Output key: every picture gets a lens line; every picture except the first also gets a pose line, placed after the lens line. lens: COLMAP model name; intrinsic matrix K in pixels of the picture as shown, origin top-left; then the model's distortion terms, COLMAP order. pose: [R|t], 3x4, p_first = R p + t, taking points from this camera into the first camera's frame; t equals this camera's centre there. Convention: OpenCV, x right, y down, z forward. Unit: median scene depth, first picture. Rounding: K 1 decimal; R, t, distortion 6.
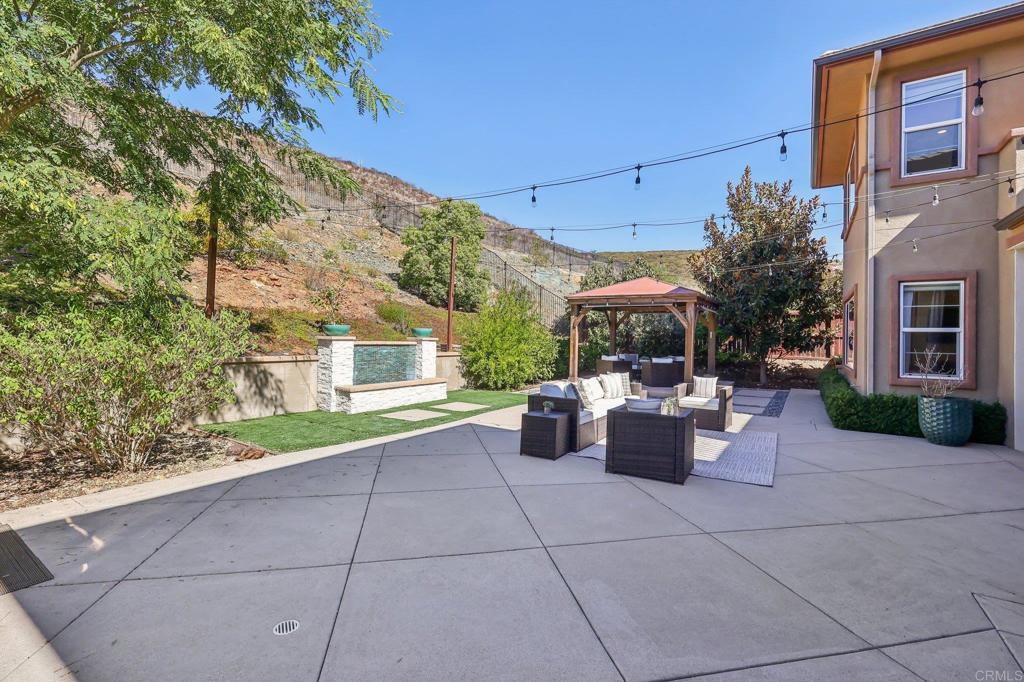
lens RADIAL K [[462.5, 0, 515.8], [0, 462.5, 332.8], [0, 0, 1]] dist [0.002651, 0.000461]
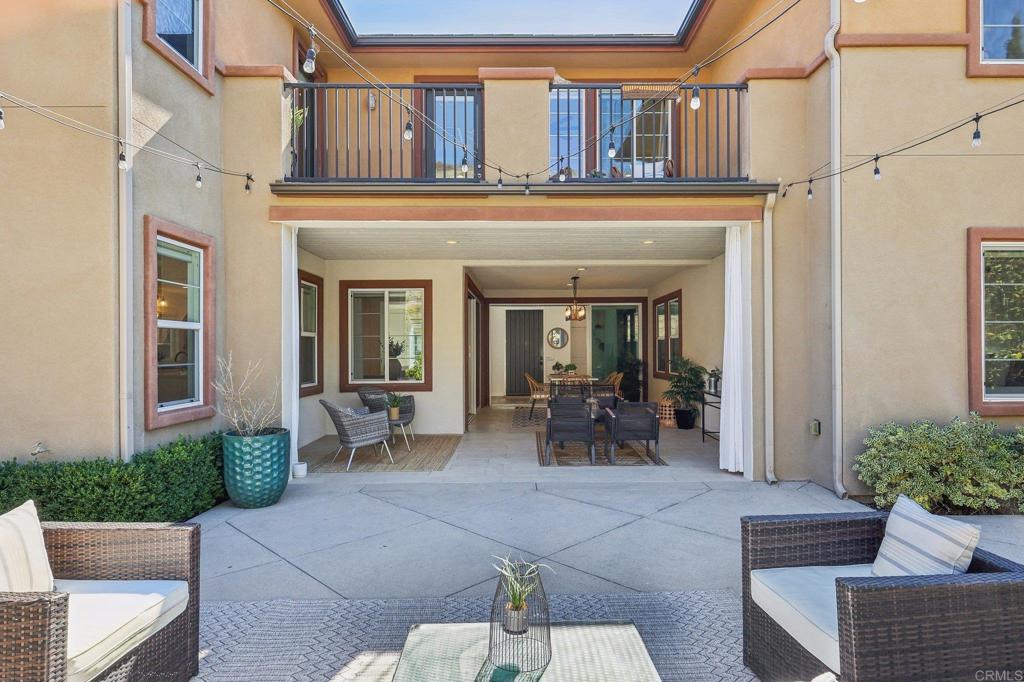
lens RADIAL K [[565.2, 0, 512.0], [0, 565.2, 341.0], [0, 0, 1]] dist [0.015752, -0.000196]
pose [[-0.569457, 0.000204, 0.822021, 0.070530], [-0.013676, 0.999859, -0.009722, 0.015441], [-0.821907, -0.016778, -0.569374, 1.024616]]
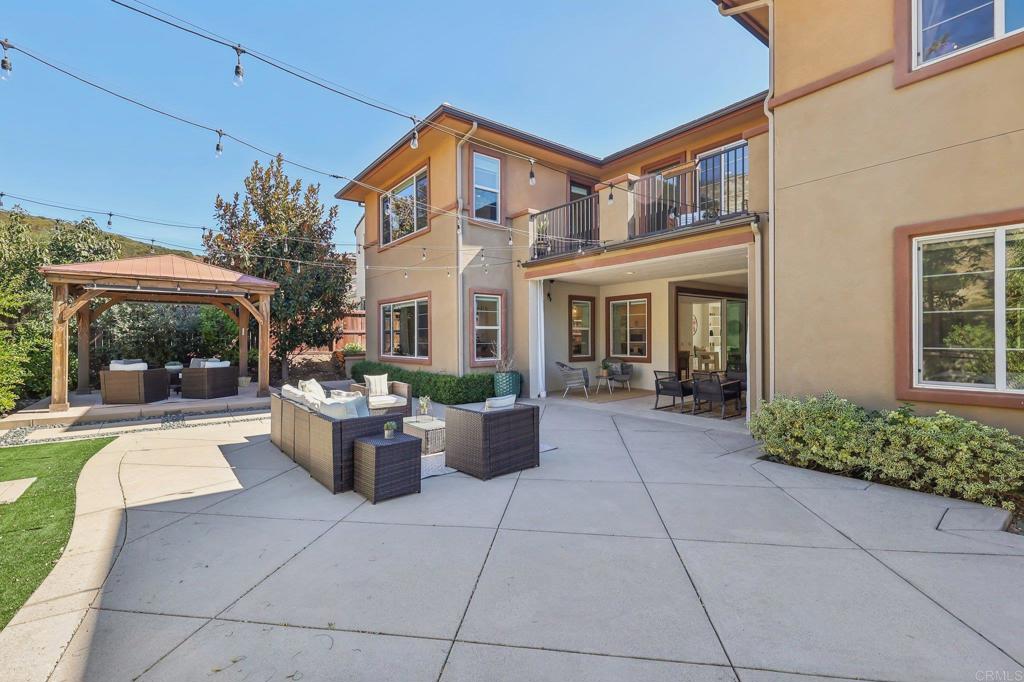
lens RADIAL K [[454.8, 0, 512.4], [0, 454.8, 336.3], [0, 0, 1]] dist [0.000153, -0.000244]
pose [[0.321431, -0.015701, 0.946803, -0.437017], [0.000033, 0.999863, 0.016570, -0.002248], [-0.946933, -0.005295, 0.321387, 0.441812]]
